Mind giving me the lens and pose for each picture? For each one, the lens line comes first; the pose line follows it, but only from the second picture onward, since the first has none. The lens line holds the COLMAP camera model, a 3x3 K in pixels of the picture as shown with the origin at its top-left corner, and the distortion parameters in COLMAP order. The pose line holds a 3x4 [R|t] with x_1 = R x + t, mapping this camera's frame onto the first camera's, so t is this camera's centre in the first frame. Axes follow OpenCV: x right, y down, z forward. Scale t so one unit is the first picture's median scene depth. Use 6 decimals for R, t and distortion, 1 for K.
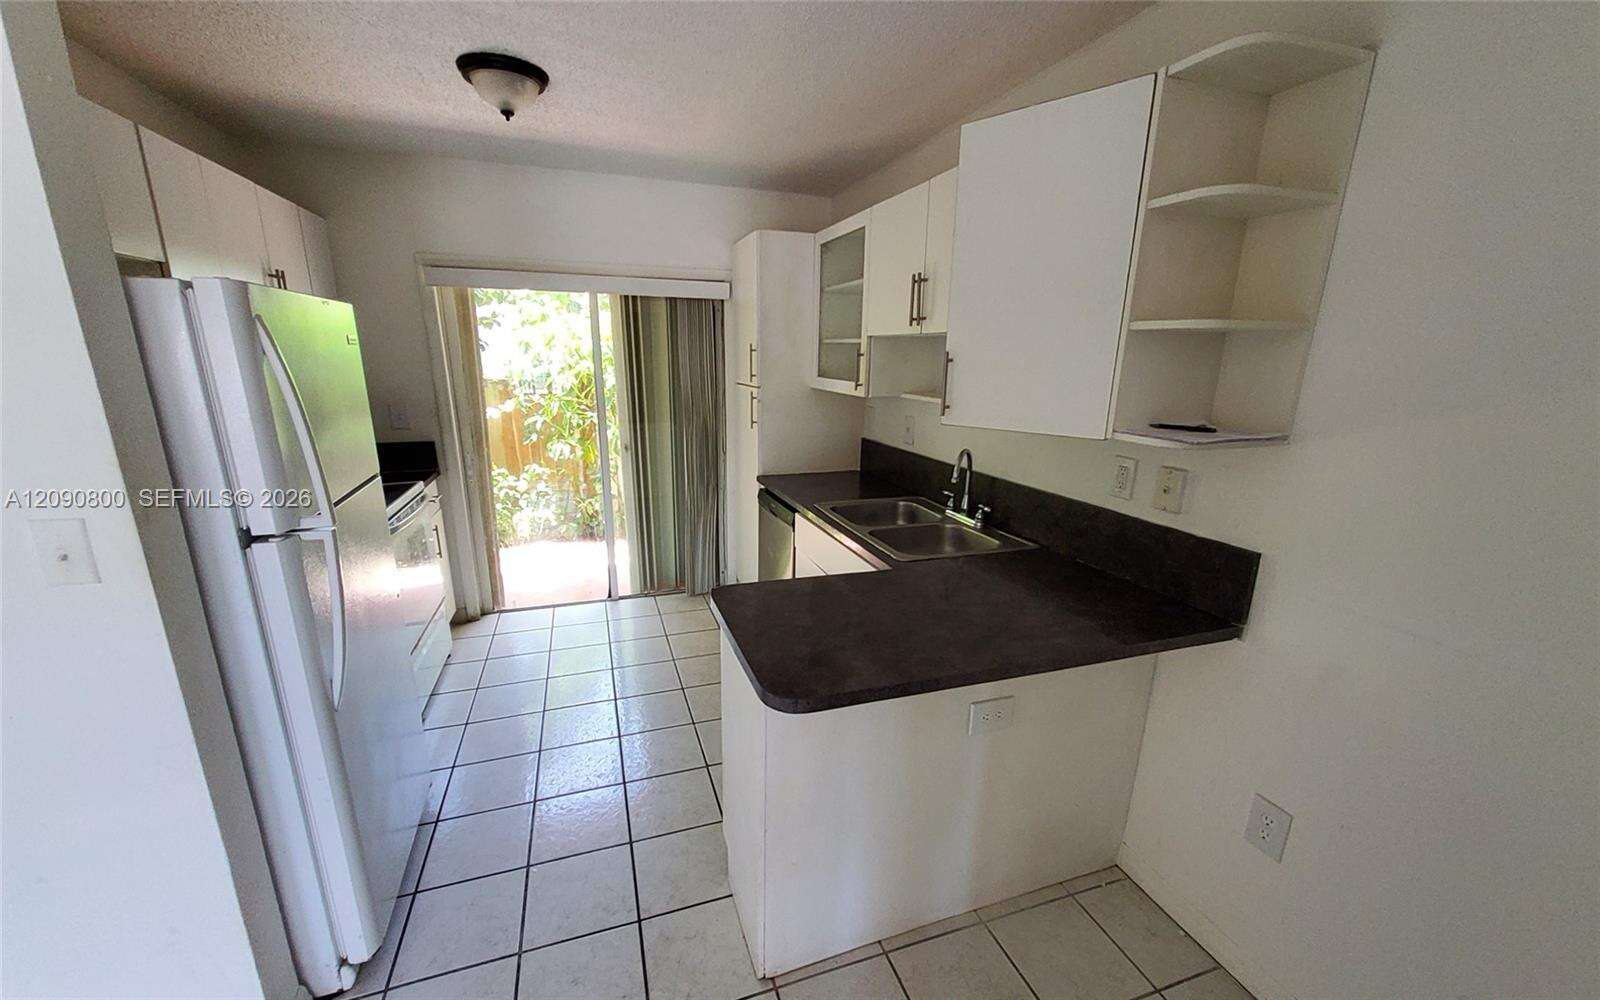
lens RADIAL K [[623.3, 0, 807.9], [0, 623.3, 541.9], [0, 0, 1]] dist [-0.002602, -0.000110]
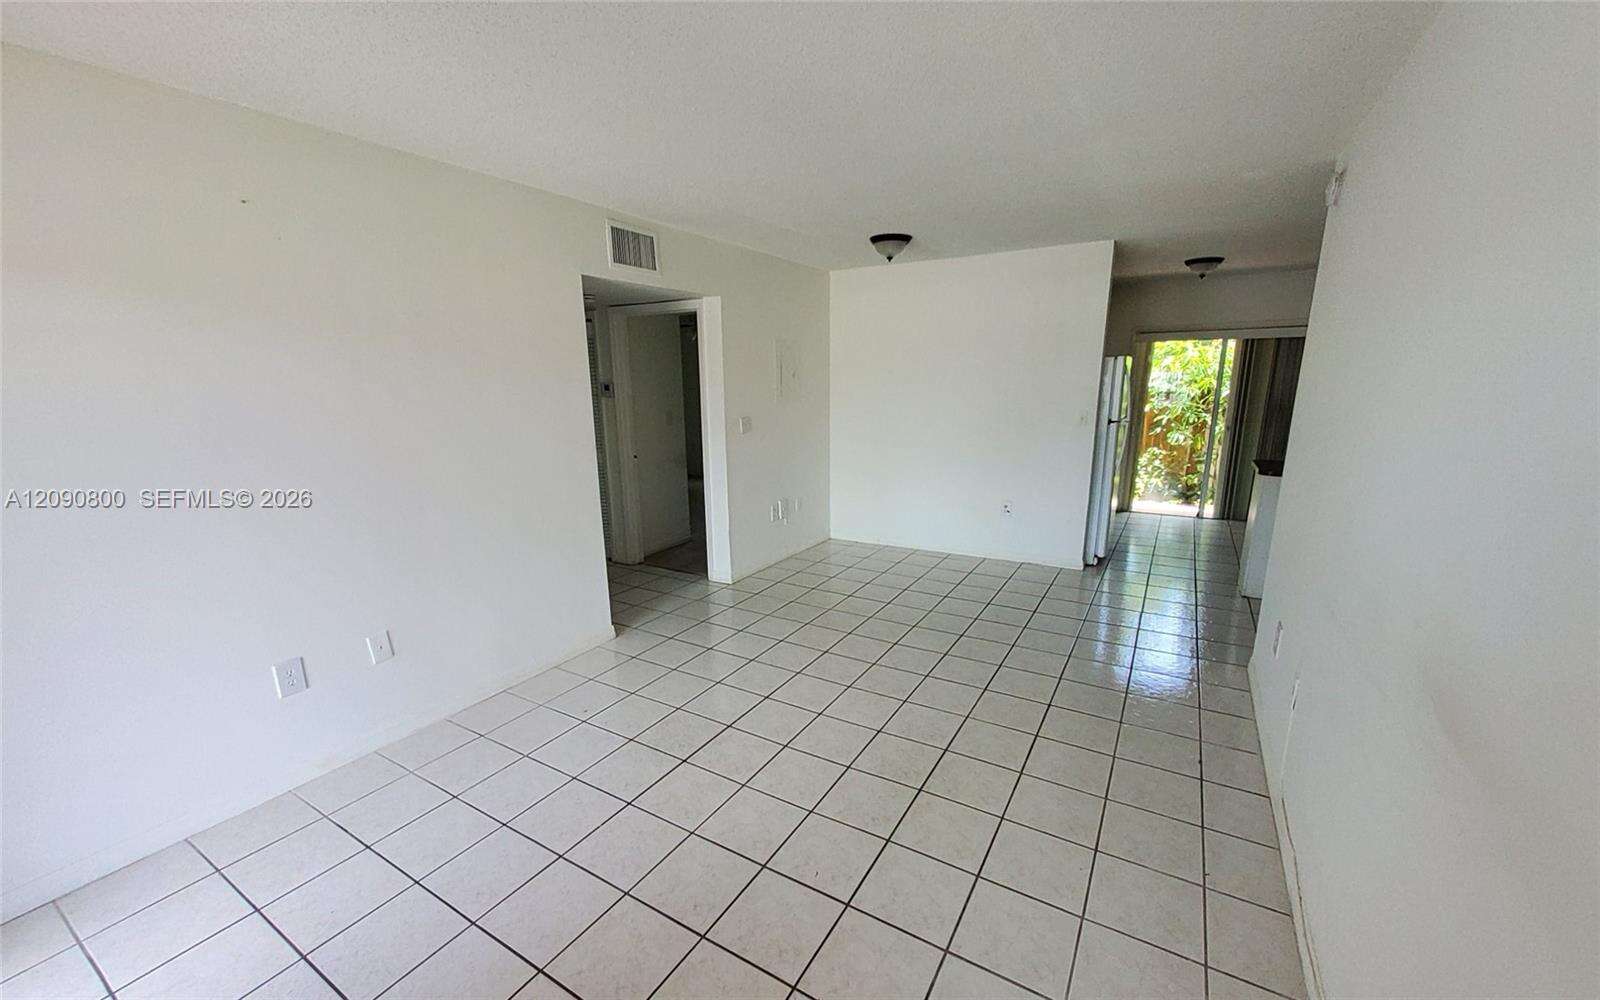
lens RADIAL K [[623.3, 0, 804.2], [0, 623.3, 514.7], [0, 0, 1]] dist [-0.002602, -0.000110]
pose [[0.632967, 0.145595, -0.760365, 0.300752], [-0.201542, 0.979281, 0.019739, 0.282968], [0.747485, 0.140751, 0.649196, -0.929703]]
